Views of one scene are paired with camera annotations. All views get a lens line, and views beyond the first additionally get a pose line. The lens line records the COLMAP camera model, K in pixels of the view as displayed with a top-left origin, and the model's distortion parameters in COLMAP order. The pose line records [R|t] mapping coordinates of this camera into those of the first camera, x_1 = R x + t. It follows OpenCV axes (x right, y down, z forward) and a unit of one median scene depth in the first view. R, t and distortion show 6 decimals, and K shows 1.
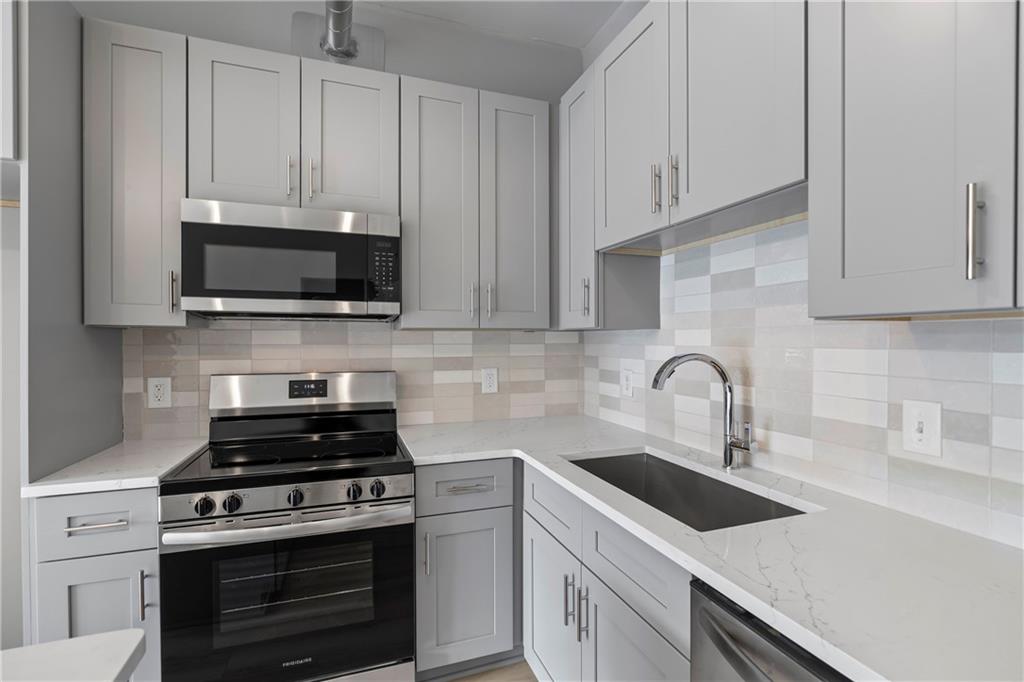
lens RADIAL K [[475.8, 0, 512.0], [0, 475.8, 341.0], [0, 0, 1]] dist [-0.003162, 0.000230]
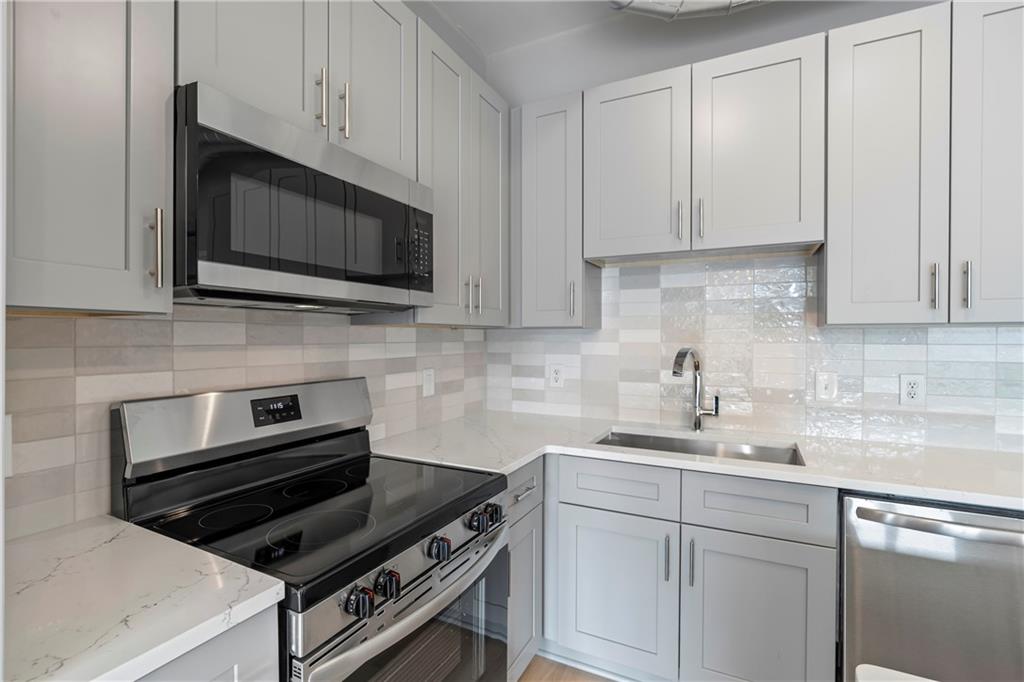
lens RADIAL K [[469.4, 0, 512.7], [0, 469.4, 337.9], [0, 0, 1]] dist [-0.000706, 0.000182]
pose [[0.725023, -0.000320, 0.688724, -0.681810], [0.001321, 0.999999, -0.000926, -0.001049], [-0.688723, 0.001581, 0.725023, 0.298634]]
